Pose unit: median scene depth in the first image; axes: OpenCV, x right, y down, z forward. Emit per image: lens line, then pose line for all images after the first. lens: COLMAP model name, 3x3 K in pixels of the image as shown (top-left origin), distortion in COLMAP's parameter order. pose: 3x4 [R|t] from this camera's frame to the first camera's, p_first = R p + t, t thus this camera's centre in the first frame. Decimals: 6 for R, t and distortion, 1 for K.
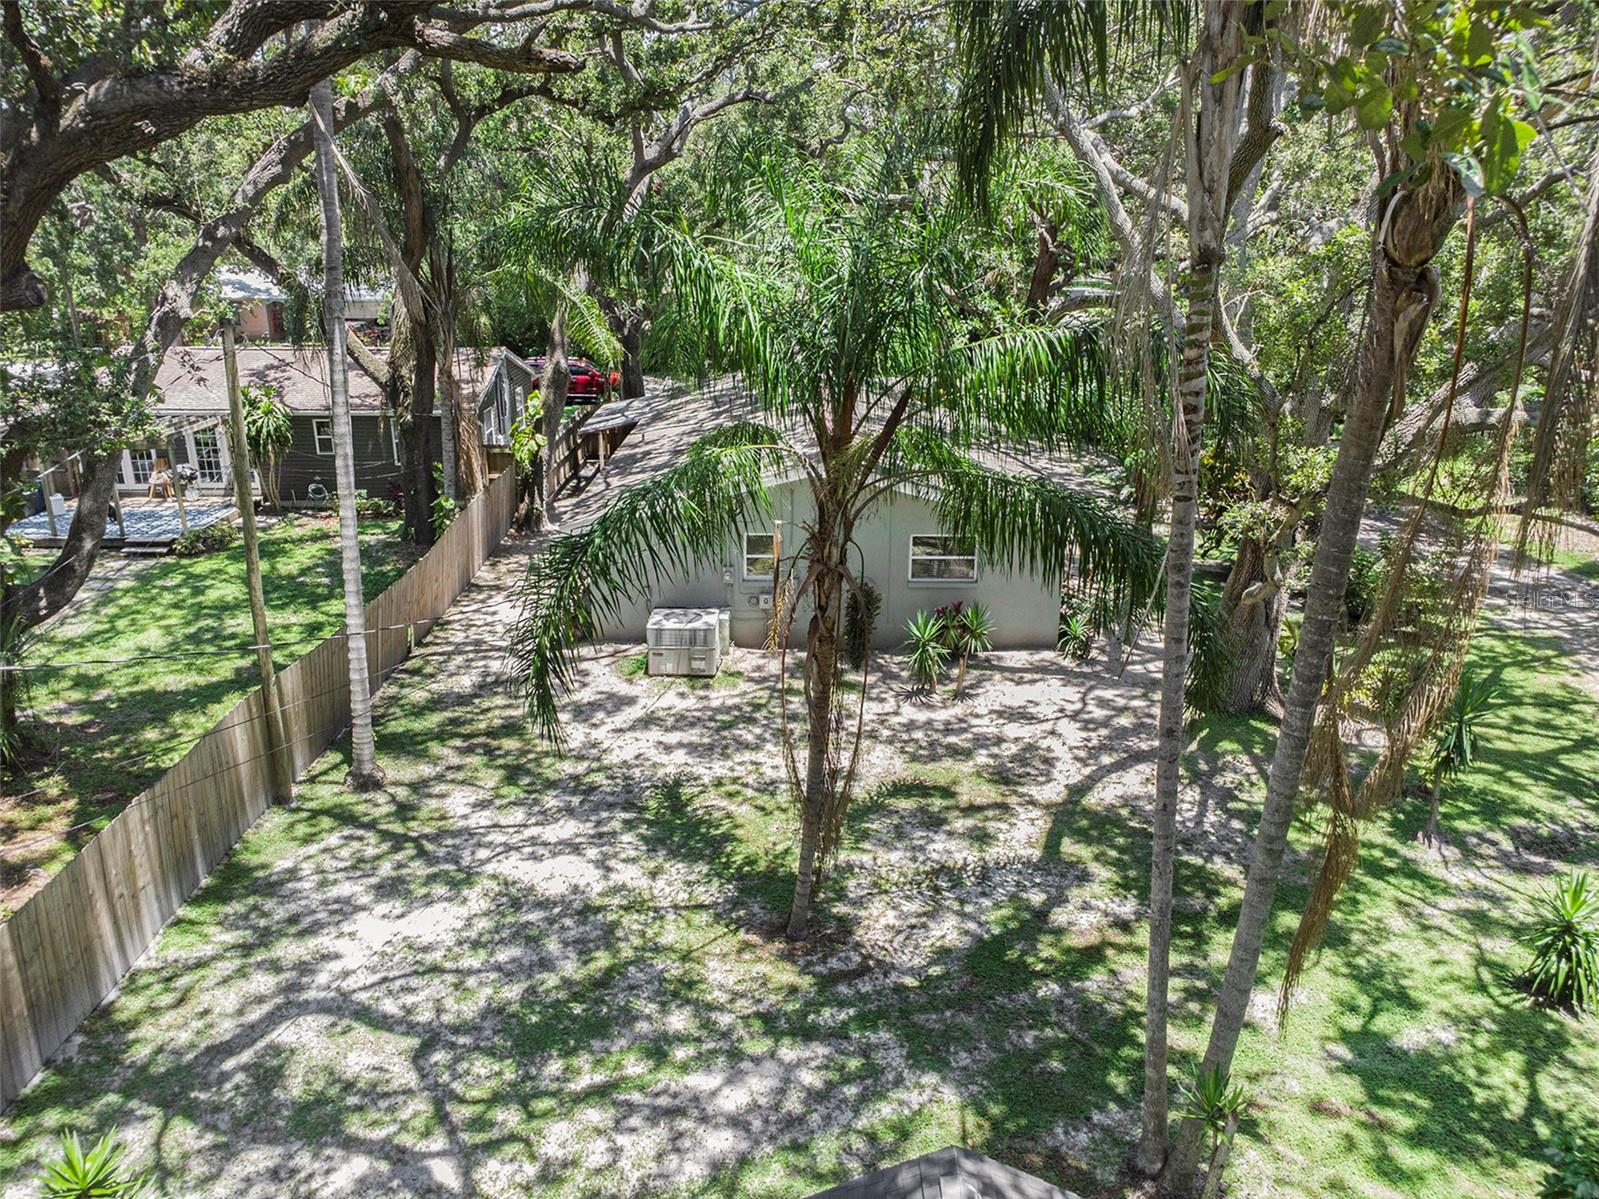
lens RADIAL K [[1113.7, 0, 803.8], [0, 1113.7, 397.3], [0, 0, 1]] dist [0.007435, 0.003378]
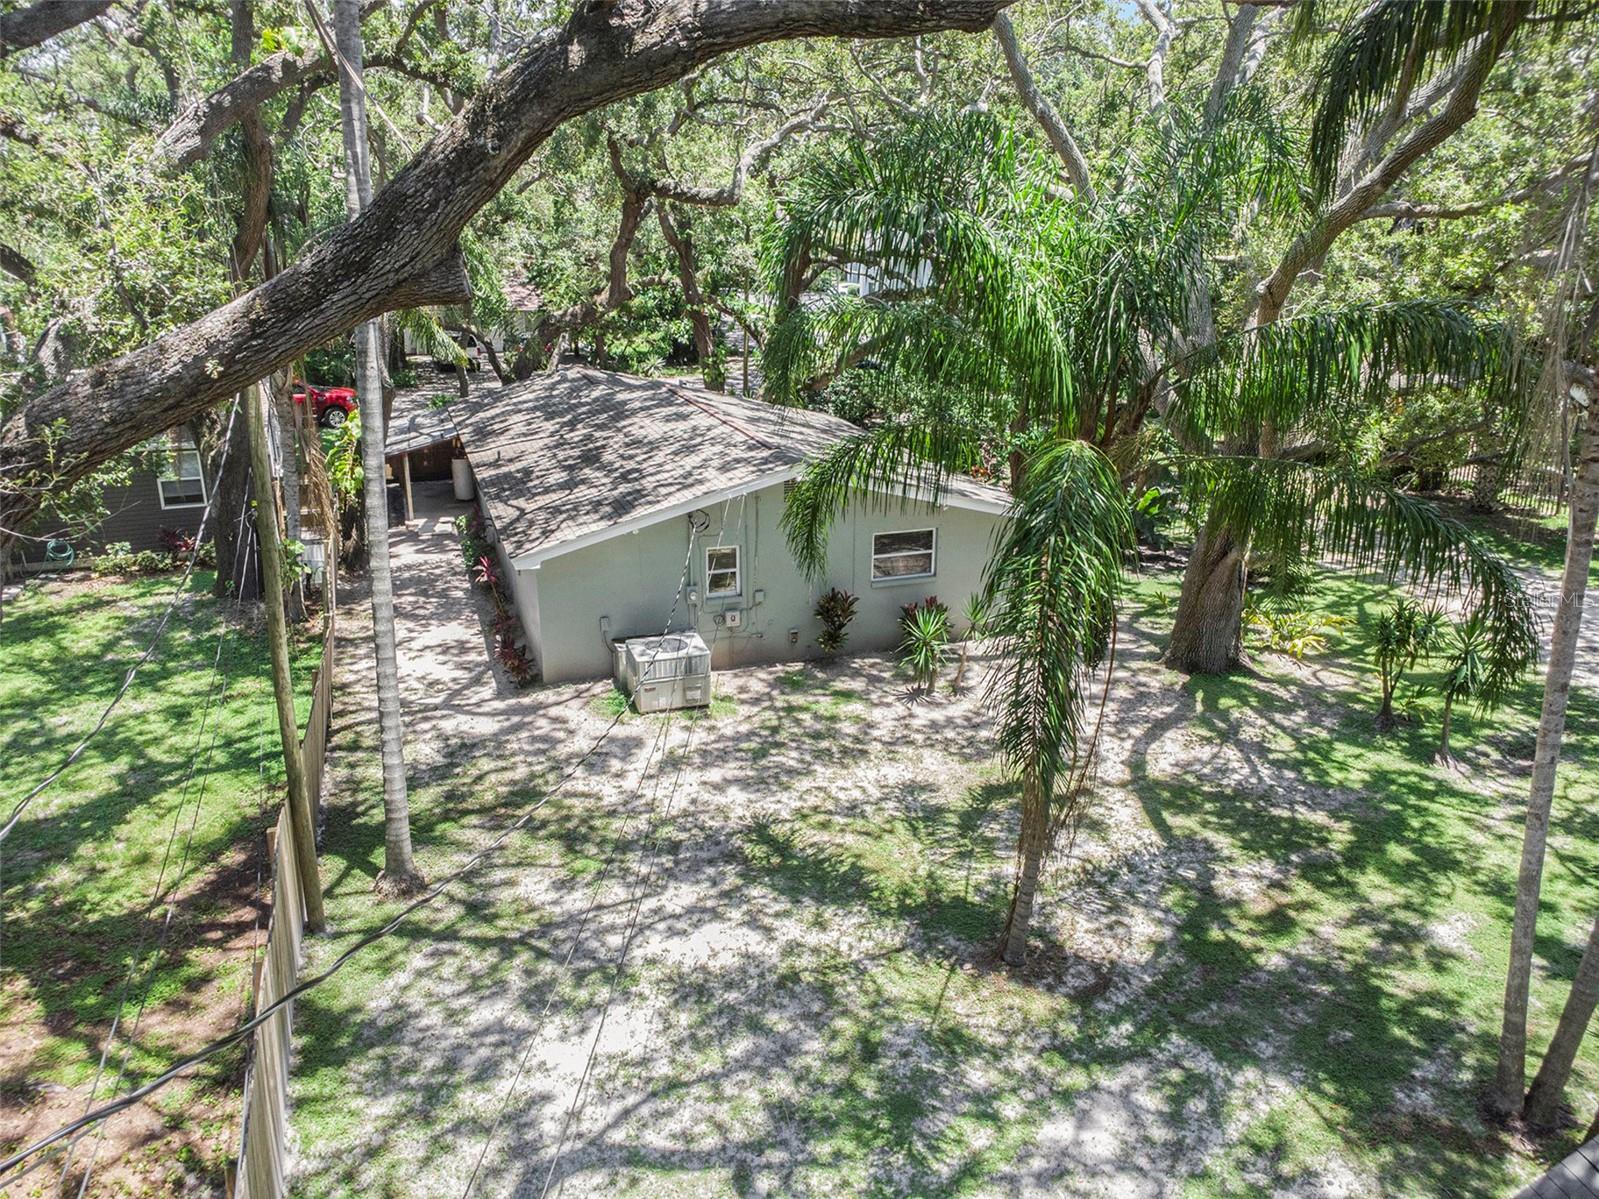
lens RADIAL K [[1114.8, 0, 796.1], [0, 1114.8, 416.9], [0, 0, 1]] dist [0.009308, -0.000150]
pose [[0.950777, -0.055978, 0.304779, -0.353910], [0.051526, 0.998415, 0.022638, -0.005631], [-0.305563, -0.005819, 0.952154, 0.125246]]
